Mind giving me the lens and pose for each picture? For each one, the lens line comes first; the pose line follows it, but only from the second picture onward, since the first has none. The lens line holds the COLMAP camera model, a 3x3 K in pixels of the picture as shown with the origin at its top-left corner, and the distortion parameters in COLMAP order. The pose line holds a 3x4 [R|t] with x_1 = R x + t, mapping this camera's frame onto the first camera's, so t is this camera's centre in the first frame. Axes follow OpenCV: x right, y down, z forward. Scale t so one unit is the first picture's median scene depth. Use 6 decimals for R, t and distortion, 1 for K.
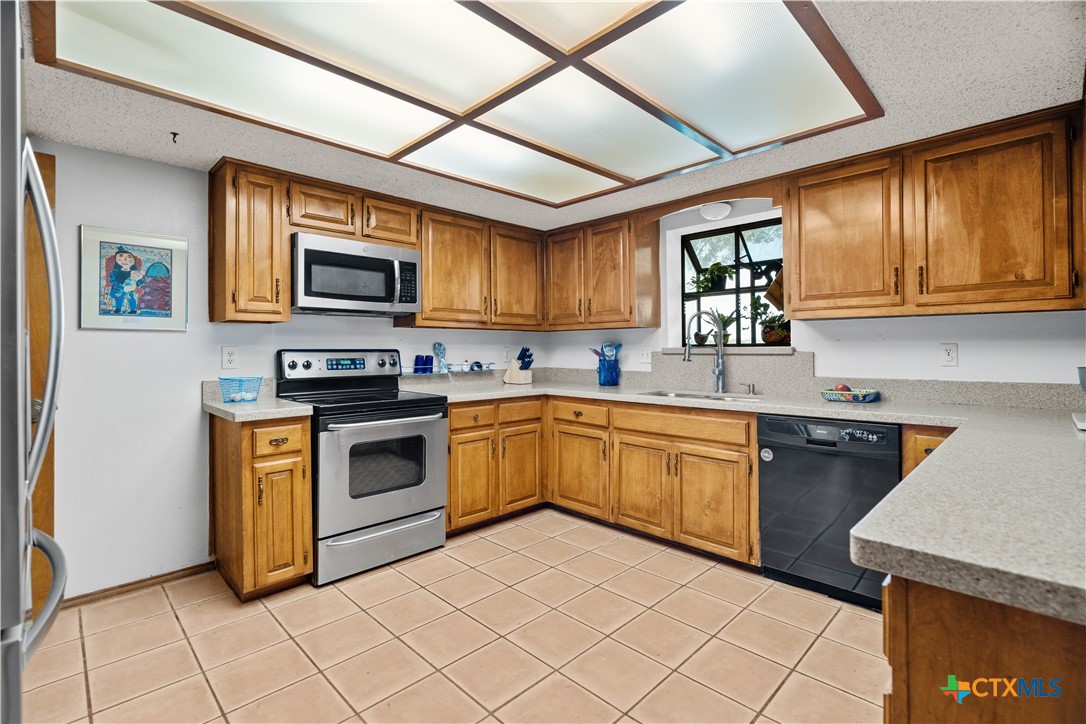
lens RADIAL K [[518.8, 0, 546.5], [0, 518.8, 332.3], [0, 0, 1]] dist [0.000102, -0.000347]
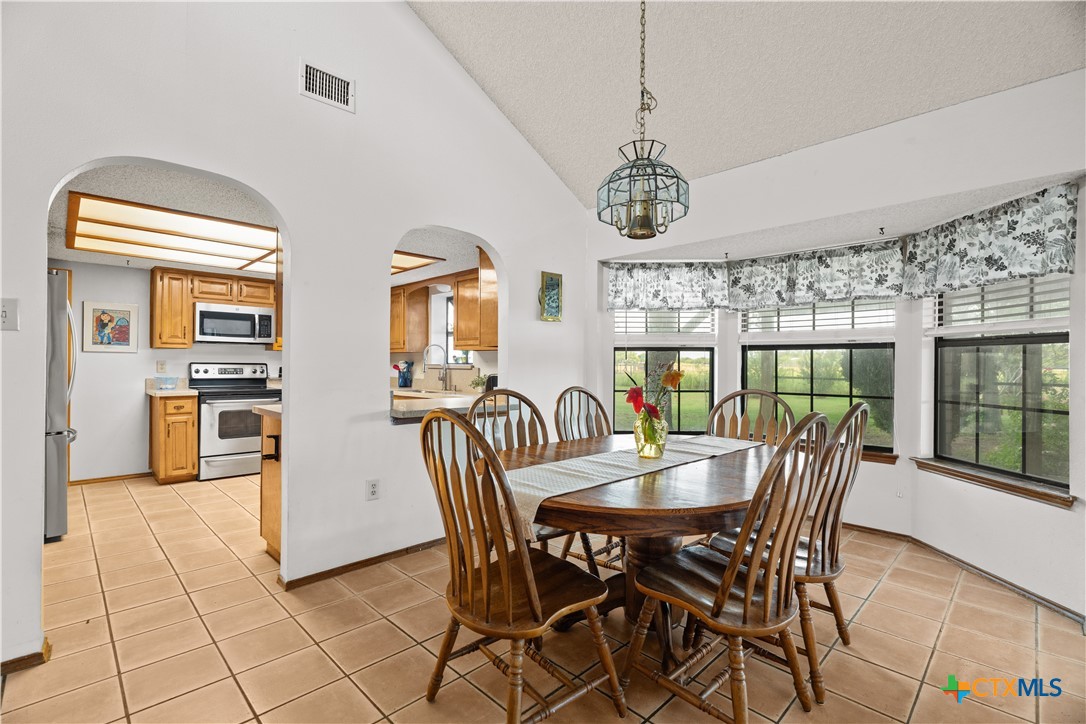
lens RADIAL K [[490.7, 0, 543.6], [0, 490.7, 354.3], [0, 0, 1]] dist [-0.000672, 0.000473]
pose [[0.999857, 0.006358, -0.015669, 0.836368], [-0.006325, 0.999978, 0.002143, -0.009832], [0.015682, -0.002044, 0.999875, -0.799128]]
